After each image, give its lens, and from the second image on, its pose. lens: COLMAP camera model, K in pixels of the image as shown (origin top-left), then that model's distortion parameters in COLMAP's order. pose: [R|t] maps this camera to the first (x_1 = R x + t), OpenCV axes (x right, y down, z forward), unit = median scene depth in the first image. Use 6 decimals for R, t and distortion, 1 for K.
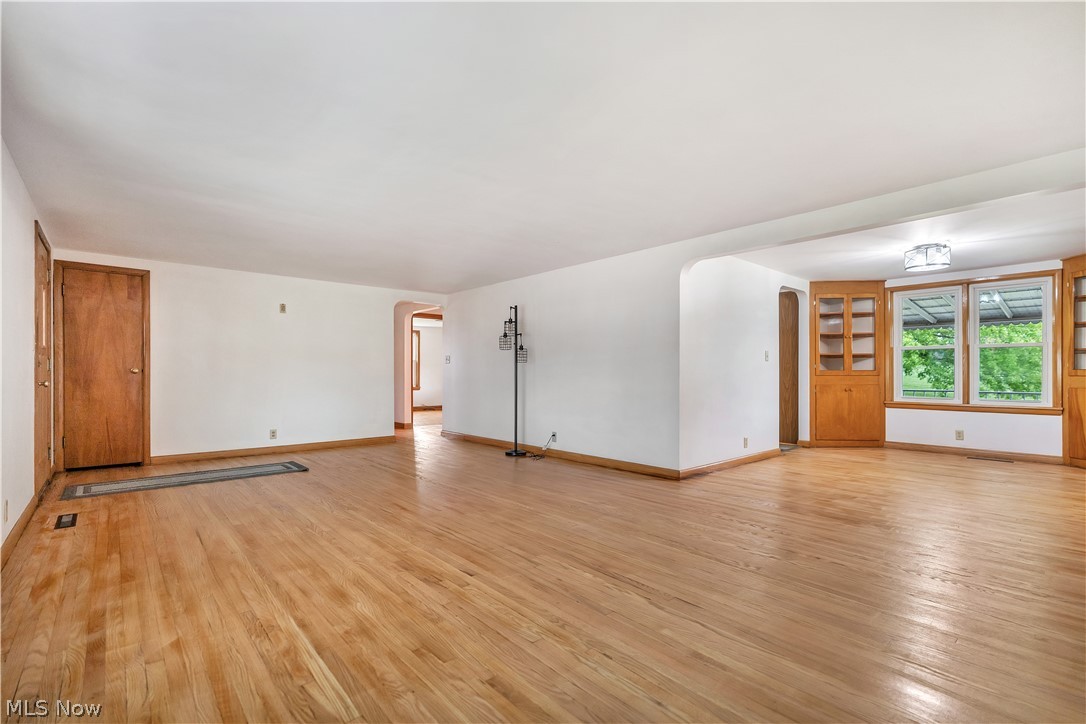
lens RADIAL K [[492.3, 0, 547.2], [0, 492.3, 370.8], [0, 0, 1]] dist [-0.002209, 0.001092]
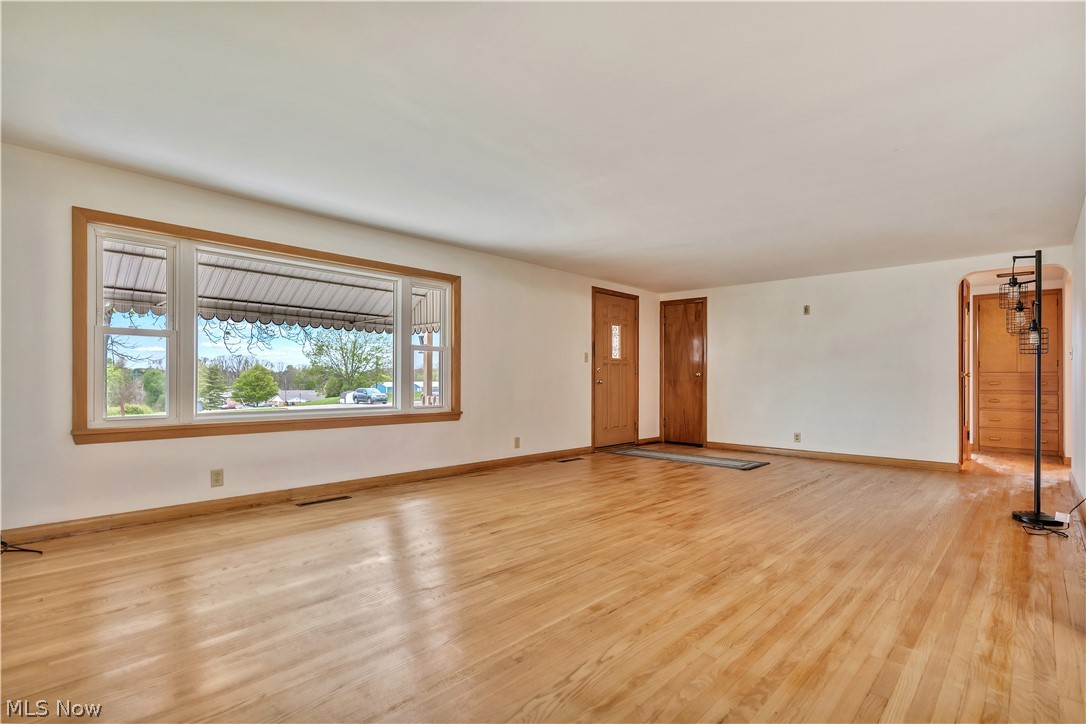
lens RADIAL K [[529.6, 0, 548.7], [0, 529.6, 377.6], [0, 0, 1]] dist [0.006110, 0.001631]
pose [[0.099593, -0.004548, -0.995018, 0.471567], [-0.000079, 0.999990, -0.004579, 0.013611], [0.995028, 0.000535, 0.099591, 0.404517]]
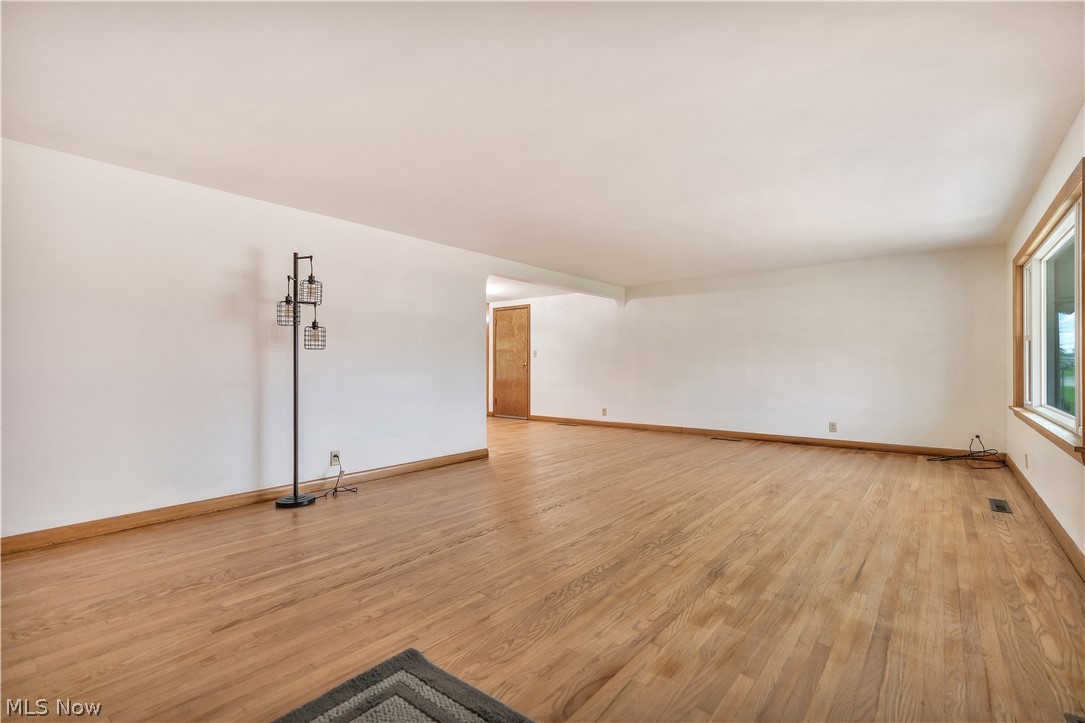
lens RADIAL K [[491.9, 0, 539.2], [0, 491.9, 364.8], [0, 0, 1]] dist [-0.002209, 0.001092]
pose [[-0.159358, 0.002267, 0.987218, -0.699182], [-0.002178, 0.999994, -0.002648, 0.003530], [-0.987218, -0.002572, -0.159352, 0.812671]]
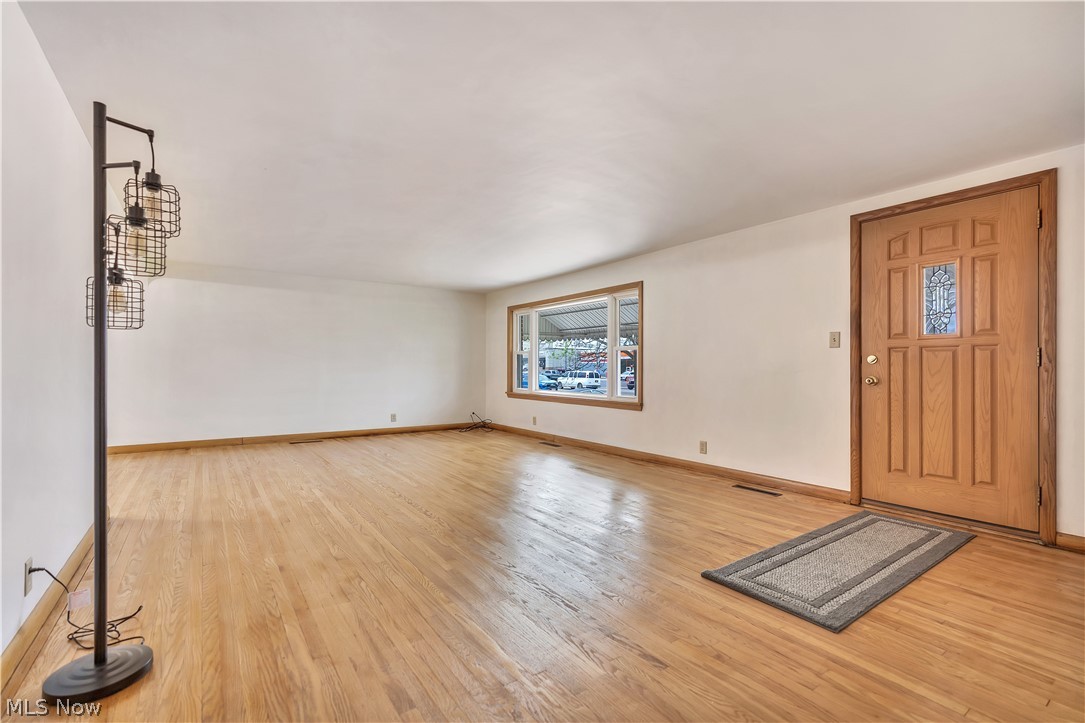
lens RADIAL K [[491.9, 0, 549.5], [0, 491.9, 363.5], [0, 0, 1]] dist [-0.002209, 0.001092]
pose [[-0.994243, -0.004019, 0.107076, -0.327713], [-0.005681, 0.999868, -0.015225, 0.007464], [-0.107001, -0.015745, -0.994134, 1.242758]]
